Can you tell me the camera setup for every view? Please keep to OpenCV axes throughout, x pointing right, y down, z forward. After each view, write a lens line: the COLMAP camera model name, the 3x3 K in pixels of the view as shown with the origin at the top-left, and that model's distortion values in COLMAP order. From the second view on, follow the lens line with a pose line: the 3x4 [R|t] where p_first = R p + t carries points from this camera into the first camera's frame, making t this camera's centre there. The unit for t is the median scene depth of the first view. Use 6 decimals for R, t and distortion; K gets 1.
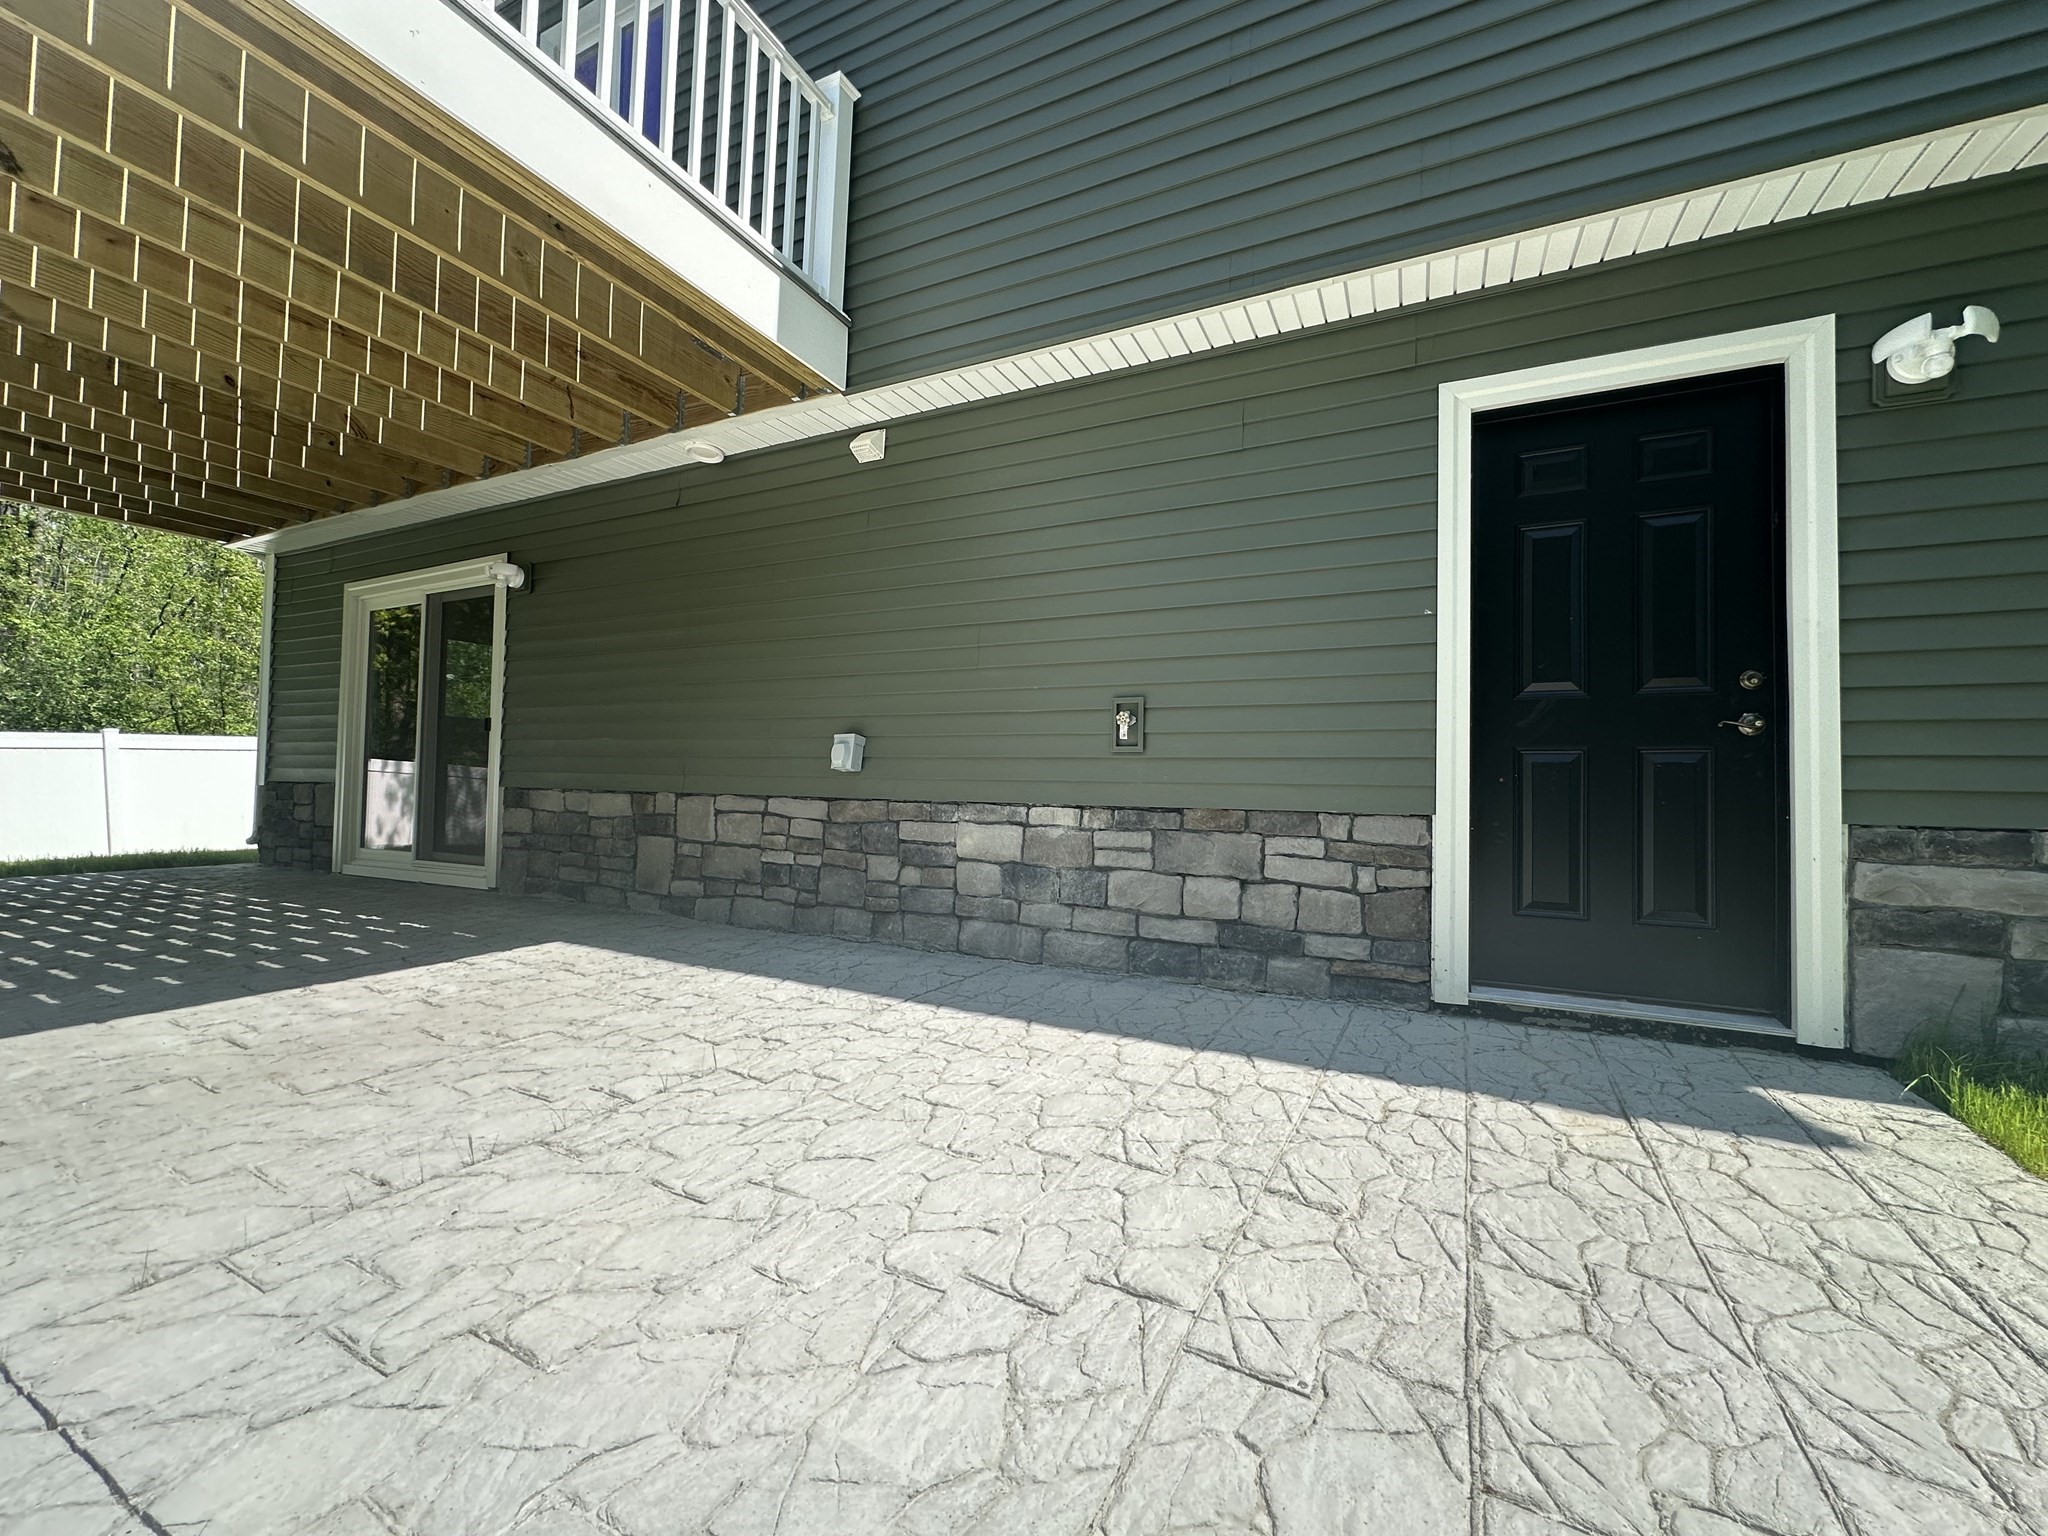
lens RADIAL K [[814.5, 0, 1028.2], [0, 814.5, 768.8], [0, 0, 1]] dist [-0.003548, 0.000384]
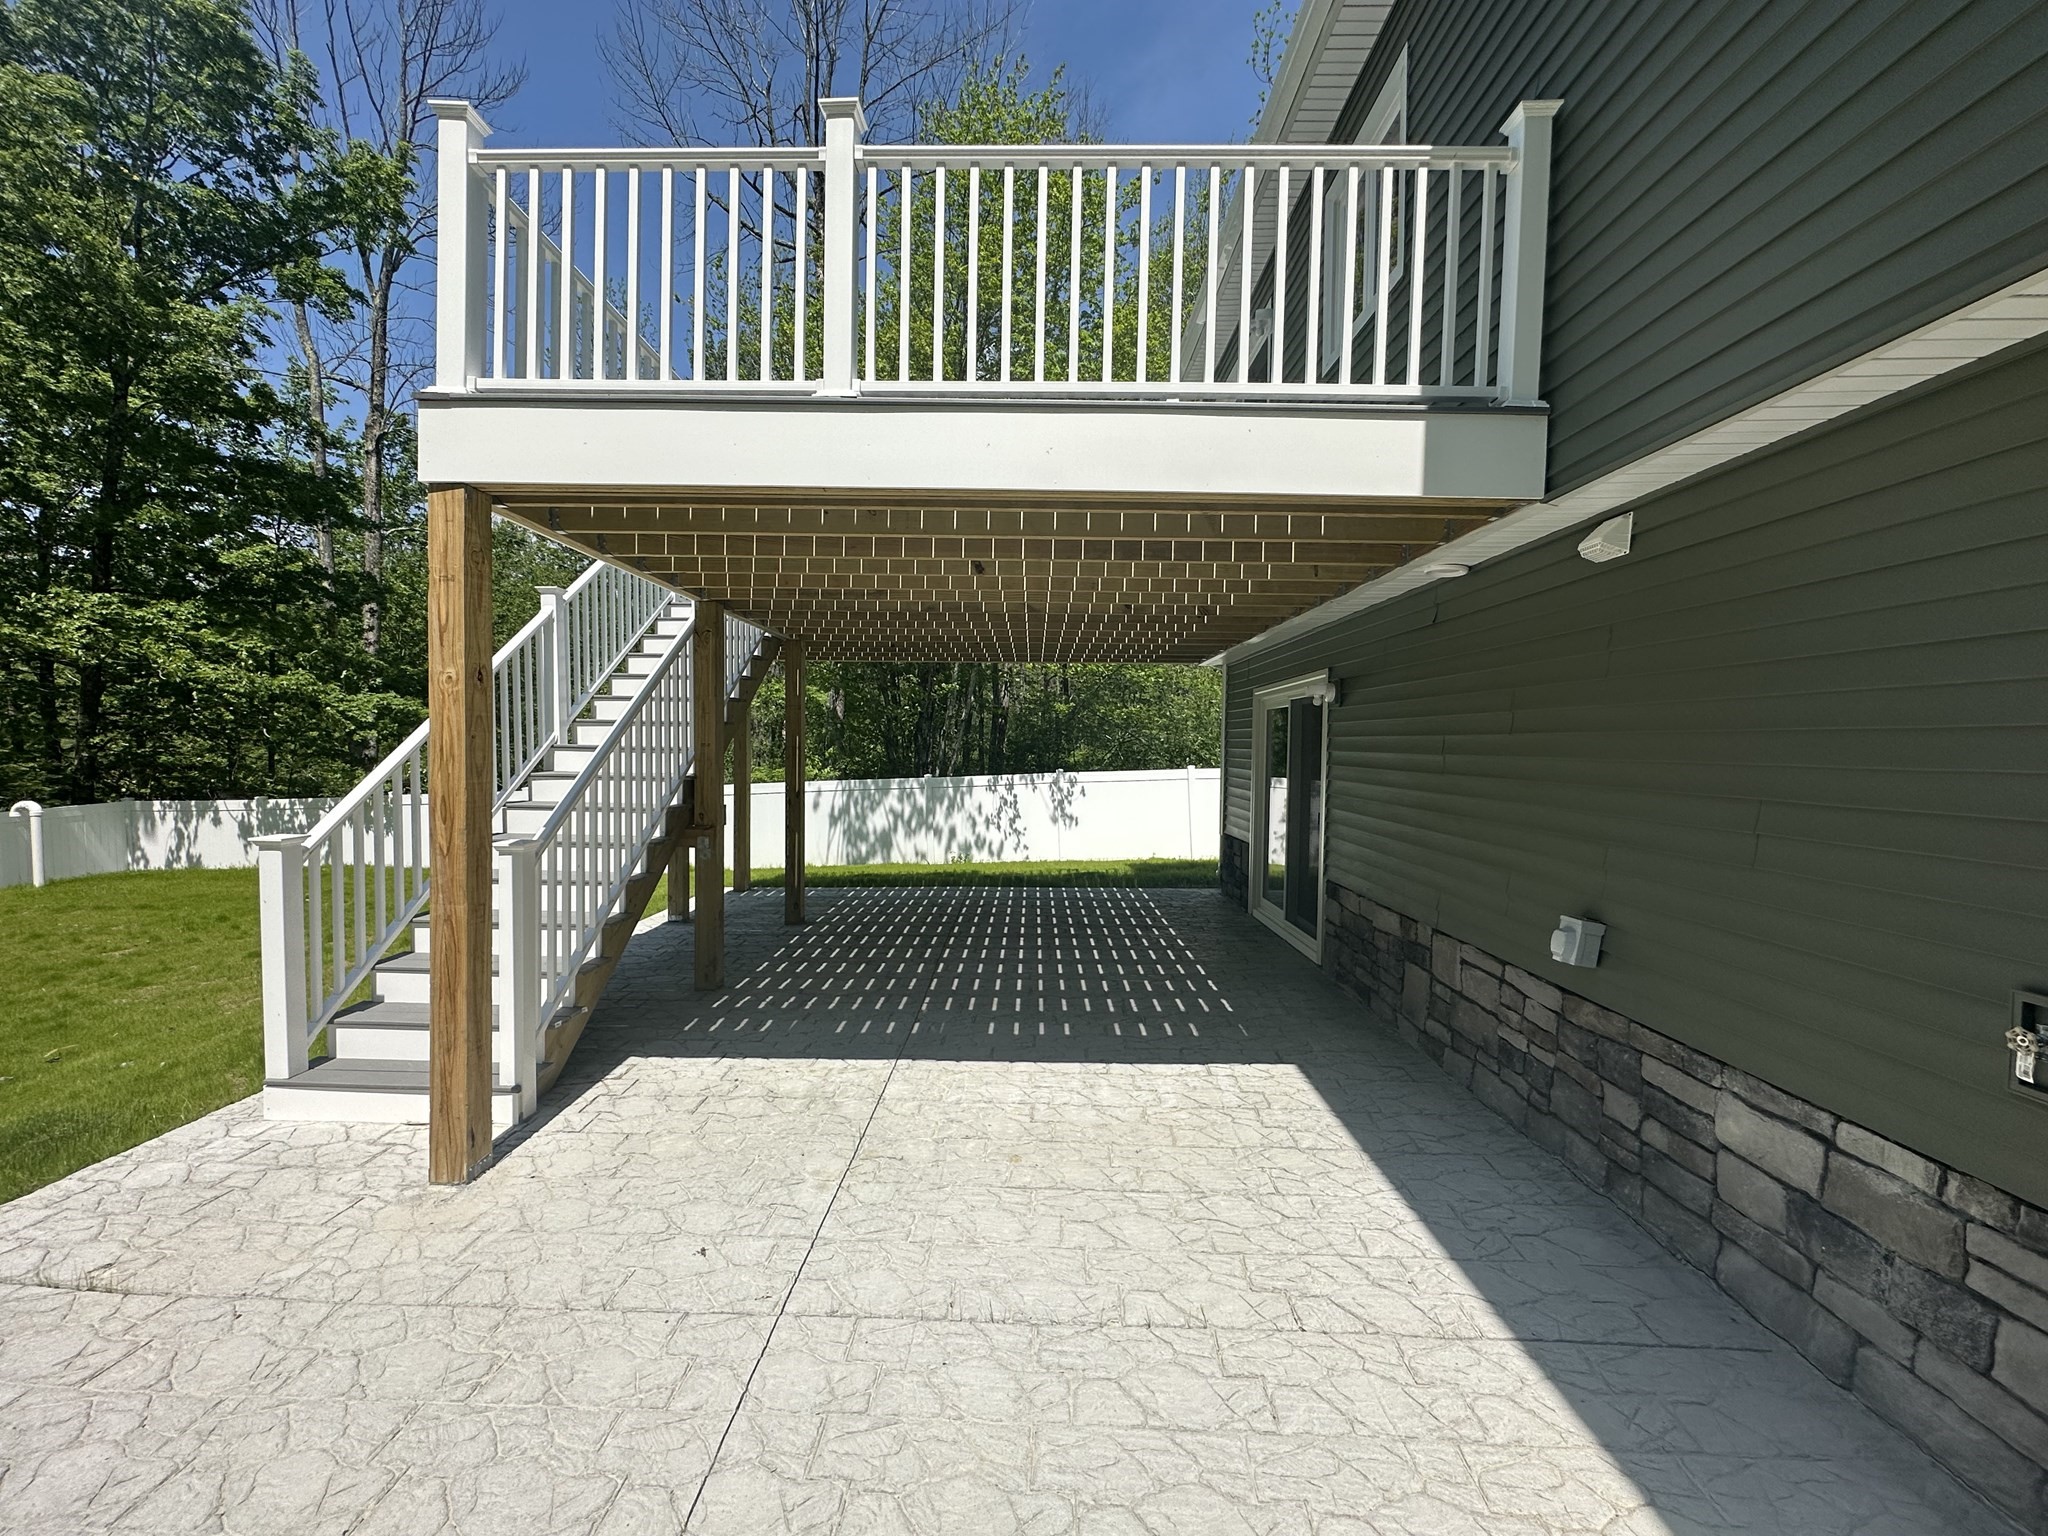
lens RADIAL K [[814.5, 0, 1022.0], [0, 814.5, 766.4], [0, 0, 1]] dist [-0.003548, 0.000384]
pose [[0.426883, 0.010691, -0.904244, 0.269328], [0.017440, 0.999647, 0.020052, -0.224095], [0.904139, -0.024330, 0.426546, 0.194071]]
